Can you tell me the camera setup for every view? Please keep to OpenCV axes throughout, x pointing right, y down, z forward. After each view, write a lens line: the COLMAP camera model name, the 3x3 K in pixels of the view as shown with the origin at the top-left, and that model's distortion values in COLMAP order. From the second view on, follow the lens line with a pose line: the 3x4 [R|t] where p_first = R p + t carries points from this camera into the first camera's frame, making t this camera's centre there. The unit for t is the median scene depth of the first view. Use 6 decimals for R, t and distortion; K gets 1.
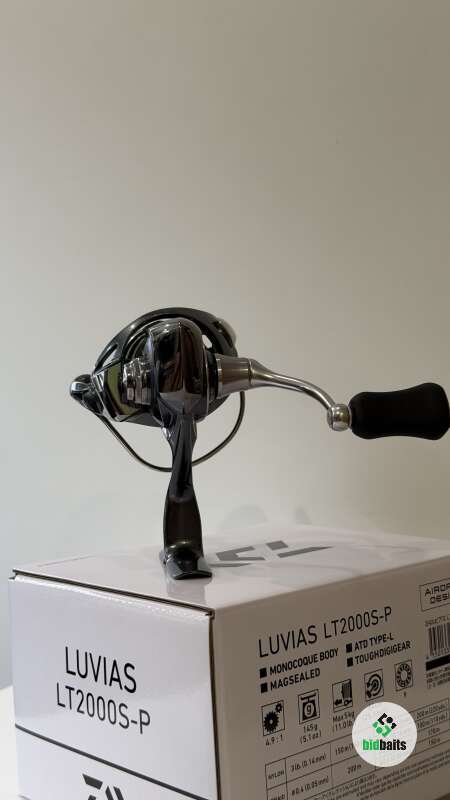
lens RADIAL K [[1156.3, 0, 219.1], [0, 1156.3, 394.3], [0, 0, 1]] dist [0.093469, 0.000000]
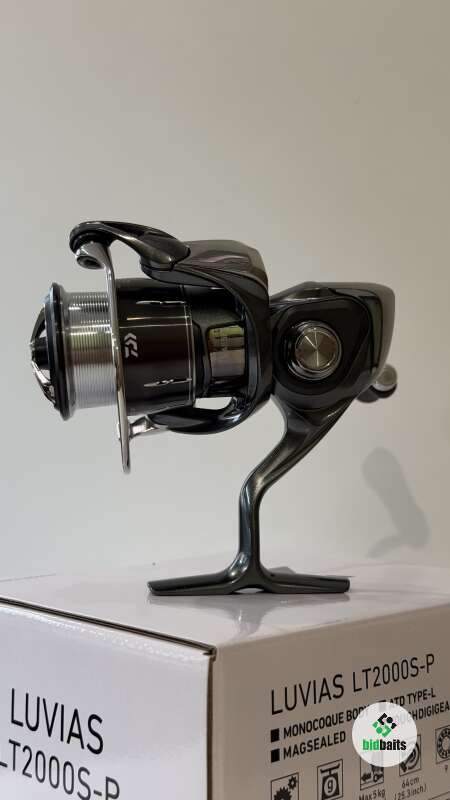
lens RADIAL K [[1156.3, 0, 225.4], [0, 1156.3, 408.4], [0, 0, 1]] dist [0.093469, 0.000000]
pose [[0.998009, 0.050341, 0.037987, -0.031301], [-0.049464, 0.998495, -0.023683, 0.045479], [-0.039122, 0.021757, 0.998998, 0.231745]]
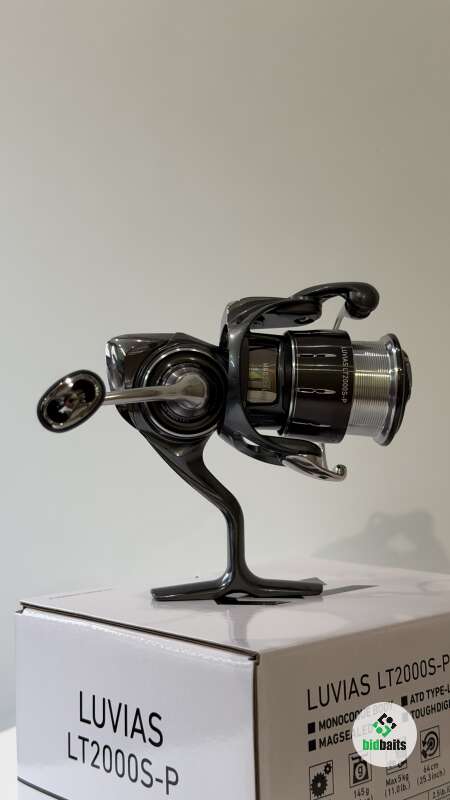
lens RADIAL K [[1156.3, 0, 225.0], [0, 1156.3, 404.0], [0, 0, 1]] dist [0.093469, 0.000000]
pose [[0.999474, 0.027260, 0.017591, -0.046161], [-0.026813, 0.999324, -0.025159, 0.019324], [-0.018265, 0.024674, 0.999529, 0.115016]]
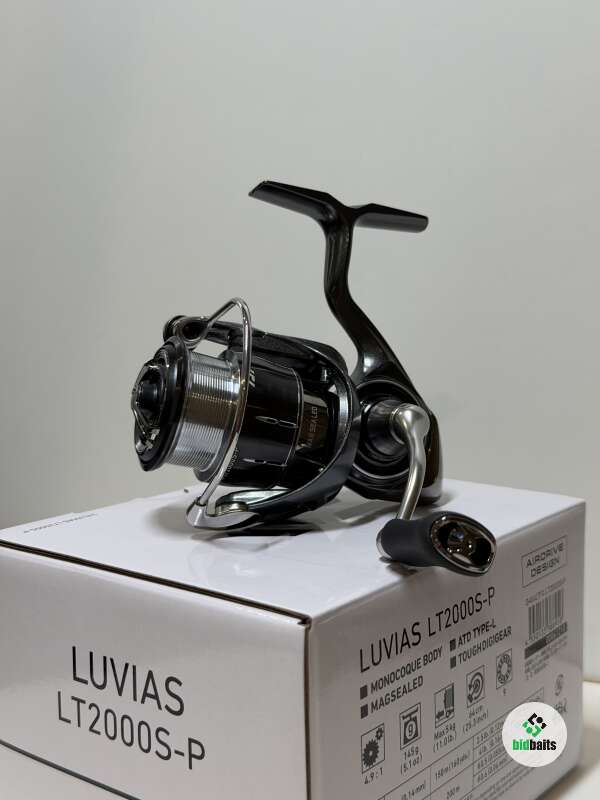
lens RADIAL K [[1154.9, 0, 303.8], [0, 1154.9, 398.4], [0, 0, 1]] dist [0.094023, 0.000000]
pose [[0.983835, 0.007090, 0.178939, -0.128685], [-0.026498, 0.993981, 0.106302, -0.026928], [-0.177108, -0.109325, 0.978101, 0.274958]]
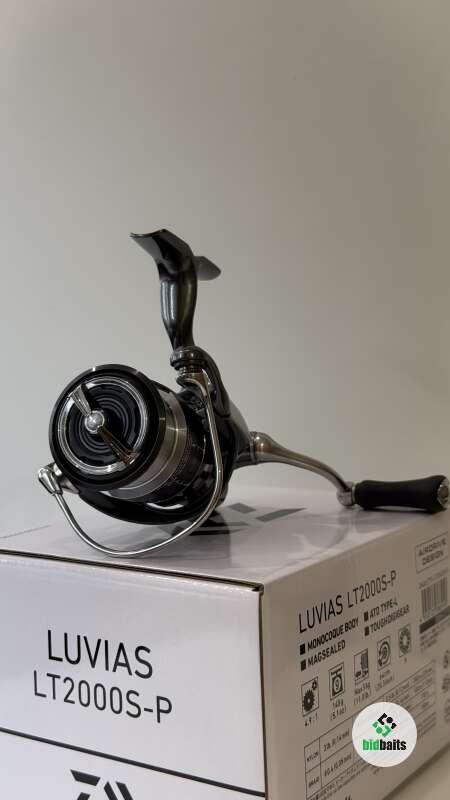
lens RADIAL K [[1156.3, 0, 220.6], [0, 1156.3, 396.6], [0, 0, 1]] dist [0.093469, 0.000000]
pose [[0.967428, -0.002706, 0.253132, -0.243725], [-0.008802, 0.998979, 0.044318, -0.001364], [-0.252994, -0.045102, 0.966416, 0.125762]]
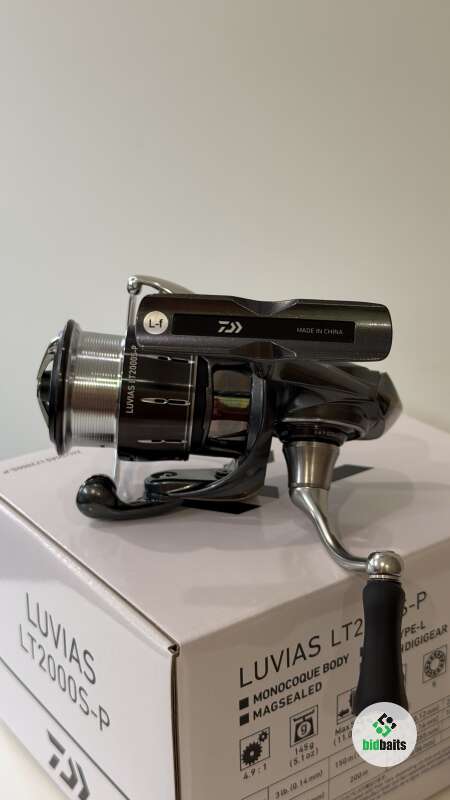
lens RADIAL K [[1156.3, 0, 229.5], [0, 1156.3, 399.8], [0, 0, 1]] dist [0.093469, 0.000000]
pose [[0.994142, 0.070667, -0.081785, 0.073978], [-0.037924, 0.936612, 0.348311, -0.217572], [0.101215, -0.343169, 0.933804, 0.310422]]
